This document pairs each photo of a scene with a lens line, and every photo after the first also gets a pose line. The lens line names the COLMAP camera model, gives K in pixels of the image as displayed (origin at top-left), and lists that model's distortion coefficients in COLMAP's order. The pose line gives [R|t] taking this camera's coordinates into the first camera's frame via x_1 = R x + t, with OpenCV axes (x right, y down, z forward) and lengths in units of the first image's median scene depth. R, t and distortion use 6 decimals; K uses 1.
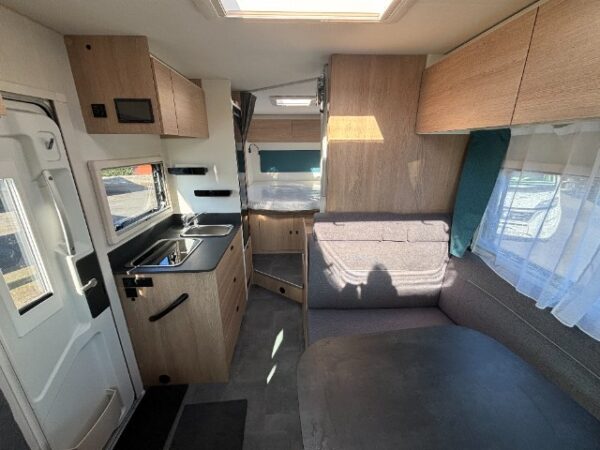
lens RADIAL K [[243.1, 0, 302.2], [0, 243.1, 224.4], [0, 0, 1]] dist [0.003318, 0.000454]
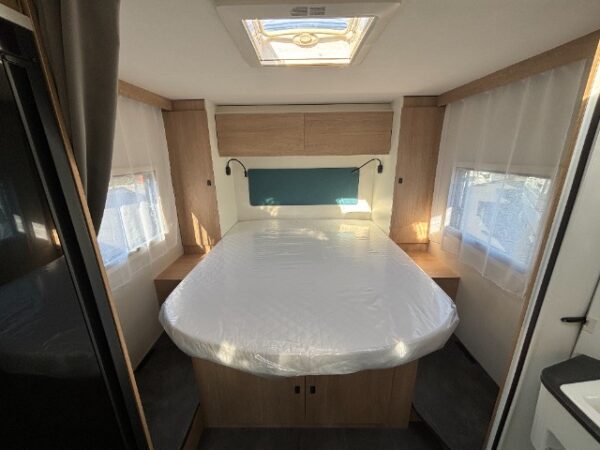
lens RADIAL K [[243.1, 0, 298.2], [0, 243.1, 223.6], [0, 0, 1]] dist [0.003318, 0.000454]
pose [[0.997978, 0.009256, -0.062878, -0.016170], [-0.010427, 0.999778, -0.018330, -0.161774], [0.062695, 0.018949, 0.997853, 0.422380]]
